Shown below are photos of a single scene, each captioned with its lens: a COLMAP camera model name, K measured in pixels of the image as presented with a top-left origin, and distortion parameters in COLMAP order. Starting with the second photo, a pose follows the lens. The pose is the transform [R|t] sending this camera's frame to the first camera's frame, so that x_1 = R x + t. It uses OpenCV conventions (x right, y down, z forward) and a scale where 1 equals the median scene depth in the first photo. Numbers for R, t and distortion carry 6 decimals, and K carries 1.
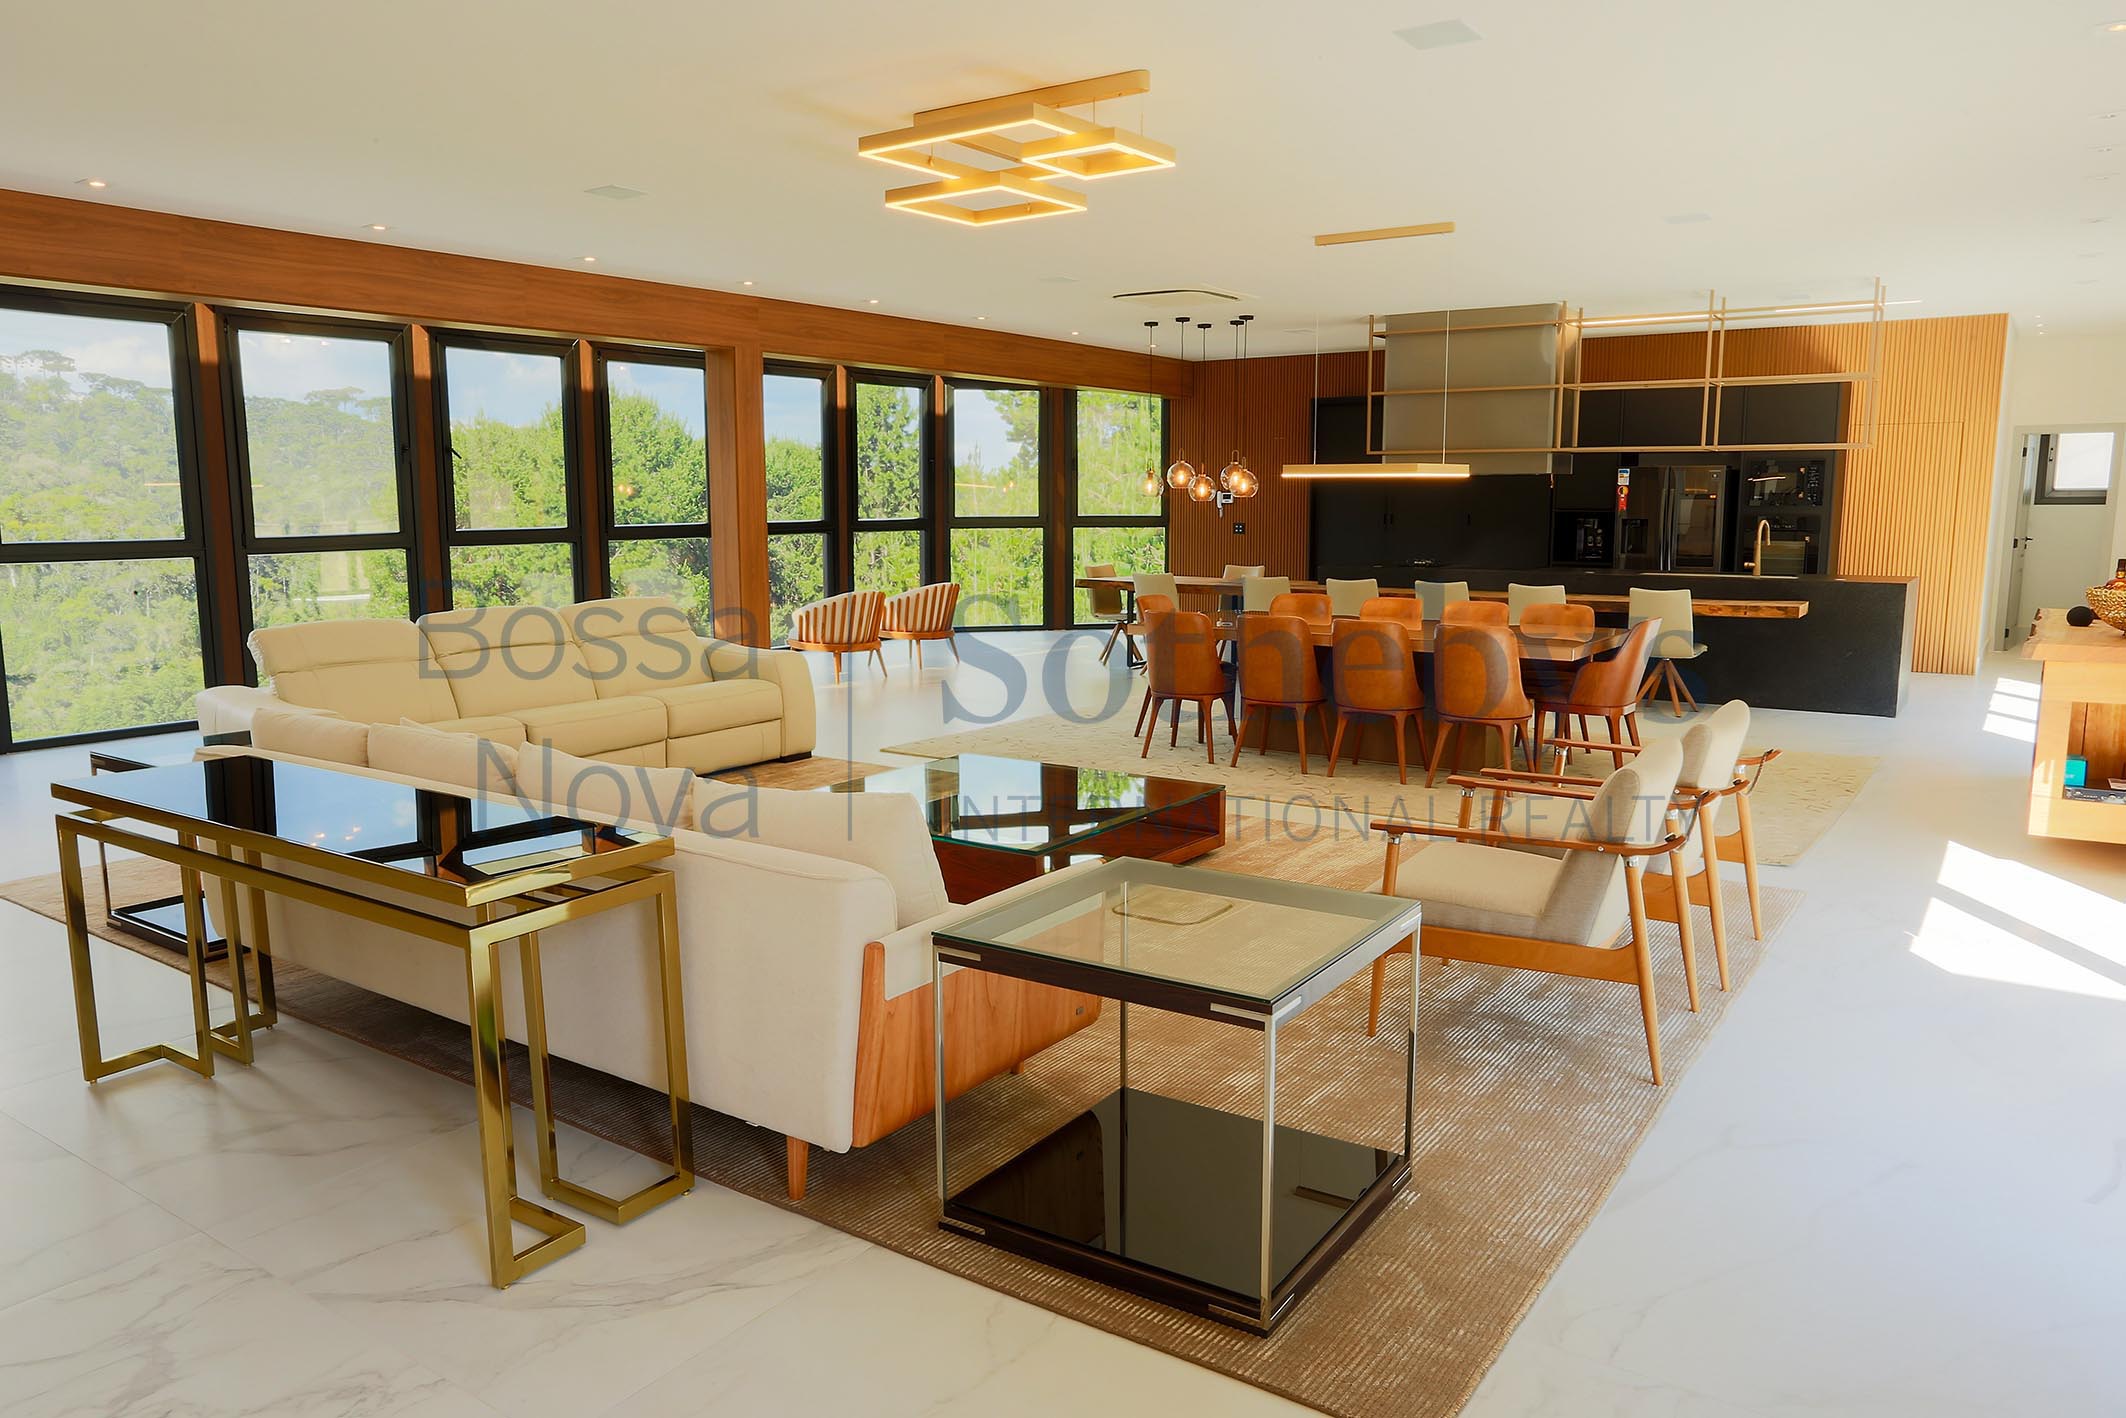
lens RADIAL K [[1431.5, 0, 1056.9], [0, 1431.5, 702.3], [0, 0, 1]] dist [-0.007525, -0.000234]
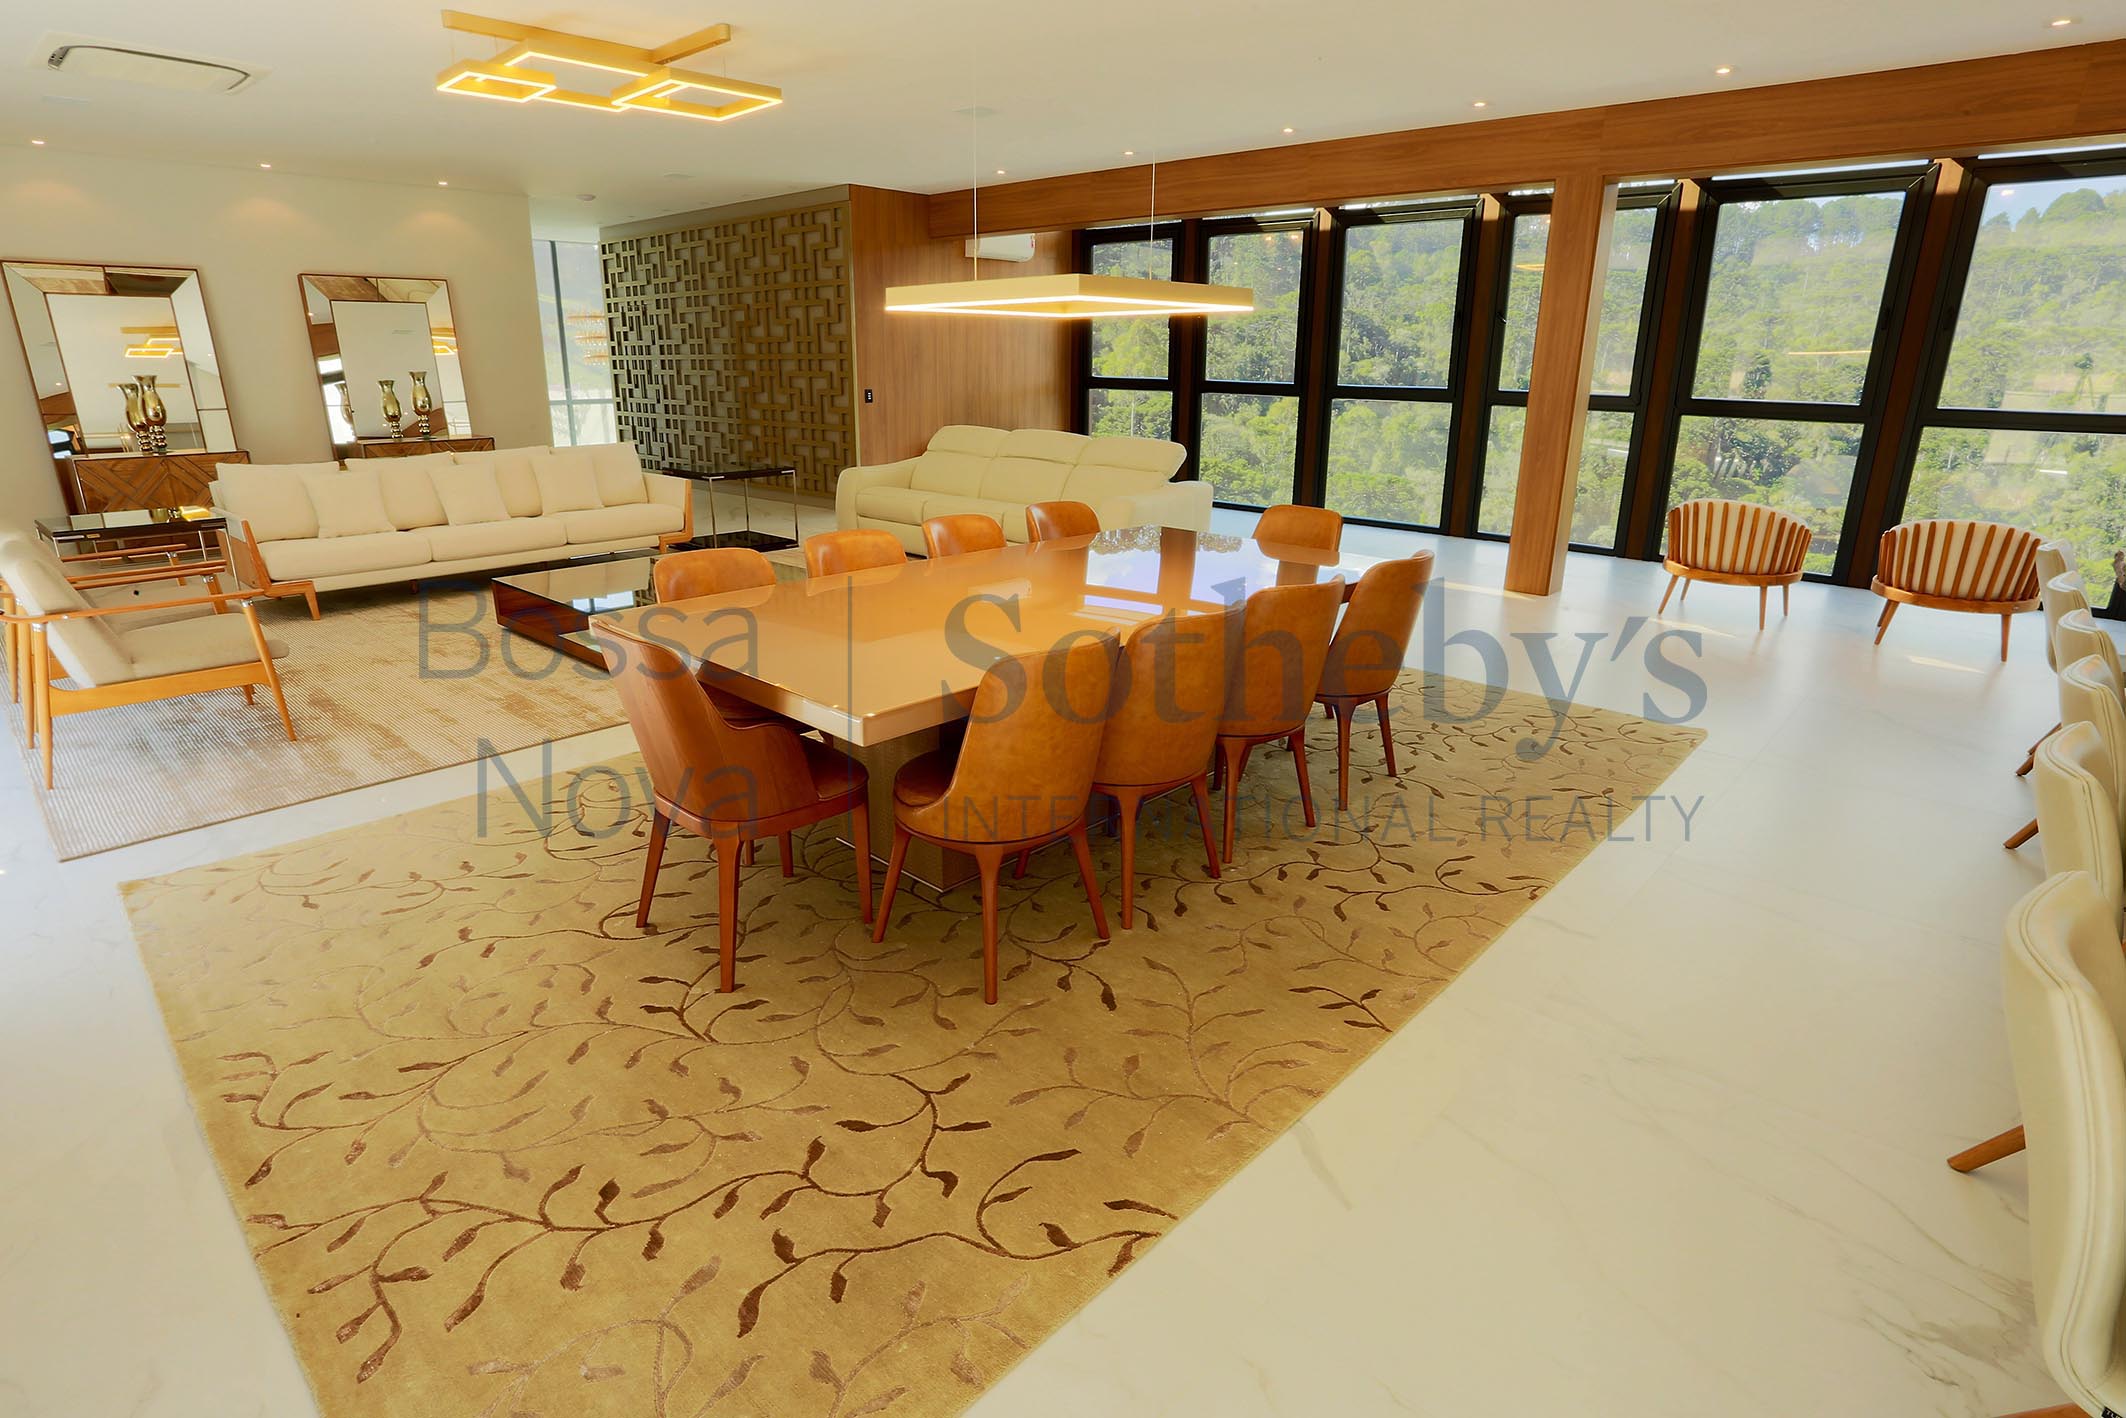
lens RADIAL K [[1088.5, 0, 1058.3], [0, 1088.5, 725.9], [0, 0, 1]] dist [-0.056723, 0.010961]
pose [[-0.146083, 0.325853, -0.934066, 0.600436], [-0.145459, 0.926858, 0.346088, -0.142225], [0.978520, 0.186425, -0.088000, 0.964868]]
